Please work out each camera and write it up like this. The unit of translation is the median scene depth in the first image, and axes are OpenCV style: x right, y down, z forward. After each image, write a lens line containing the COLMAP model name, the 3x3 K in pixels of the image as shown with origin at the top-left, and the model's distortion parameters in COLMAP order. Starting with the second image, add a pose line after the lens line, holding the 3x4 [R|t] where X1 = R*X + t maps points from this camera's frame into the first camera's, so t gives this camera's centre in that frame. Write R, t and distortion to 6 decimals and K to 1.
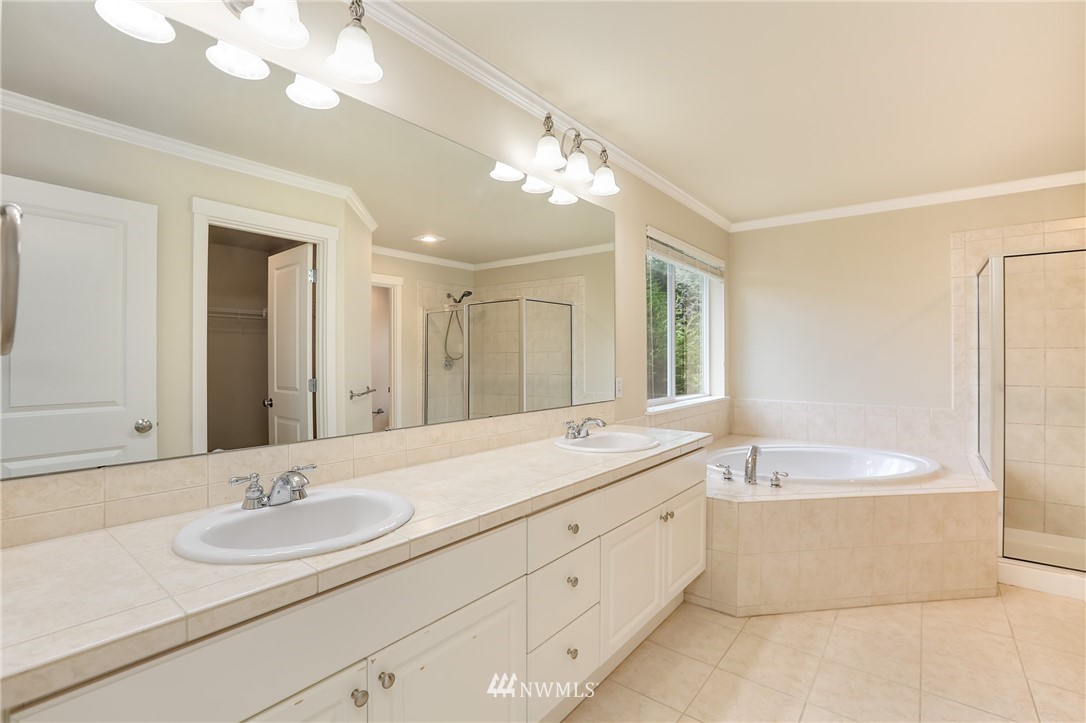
lens RADIAL K [[500.4, 0, 547.7], [0, 500.4, 352.7], [0, 0, 1]] dist [-0.020579, 0.000102]
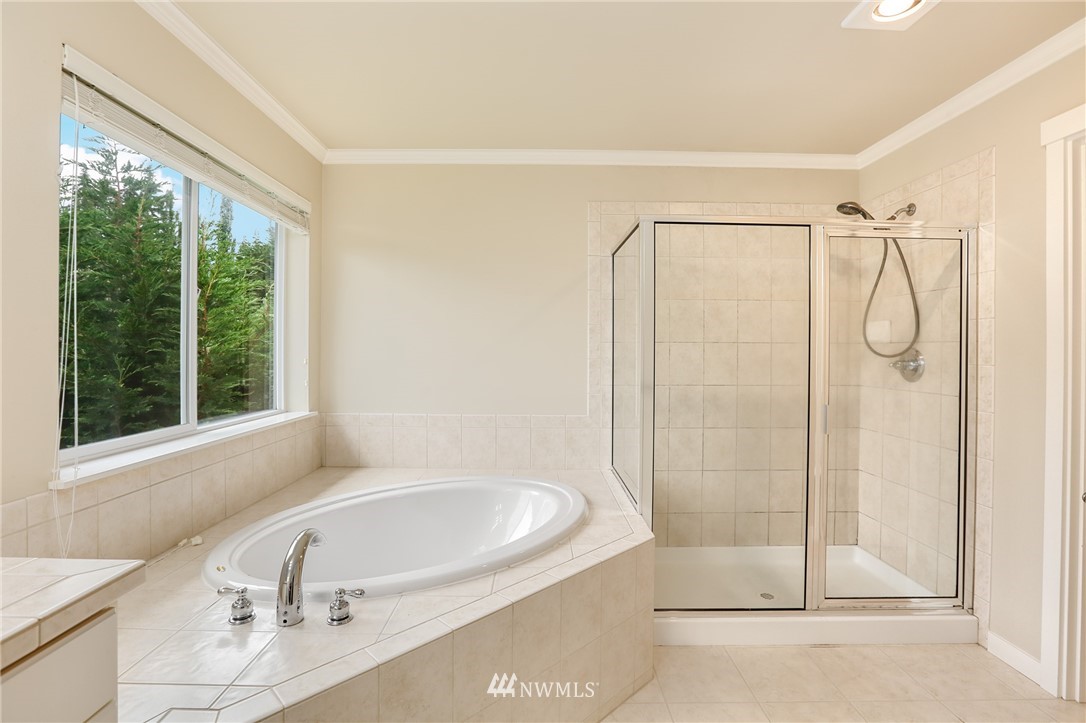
lens RADIAL K [[500.4, 0, 544.6], [0, 500.4, 355.3], [0, 0, 1]] dist [-0.020579, 0.000102]
pose [[0.784316, -0.002407, 0.620356, 0.247051], [-0.008009, 0.999870, 0.014005, 0.002914], [-0.620309, -0.015953, 0.784195, 0.392306]]
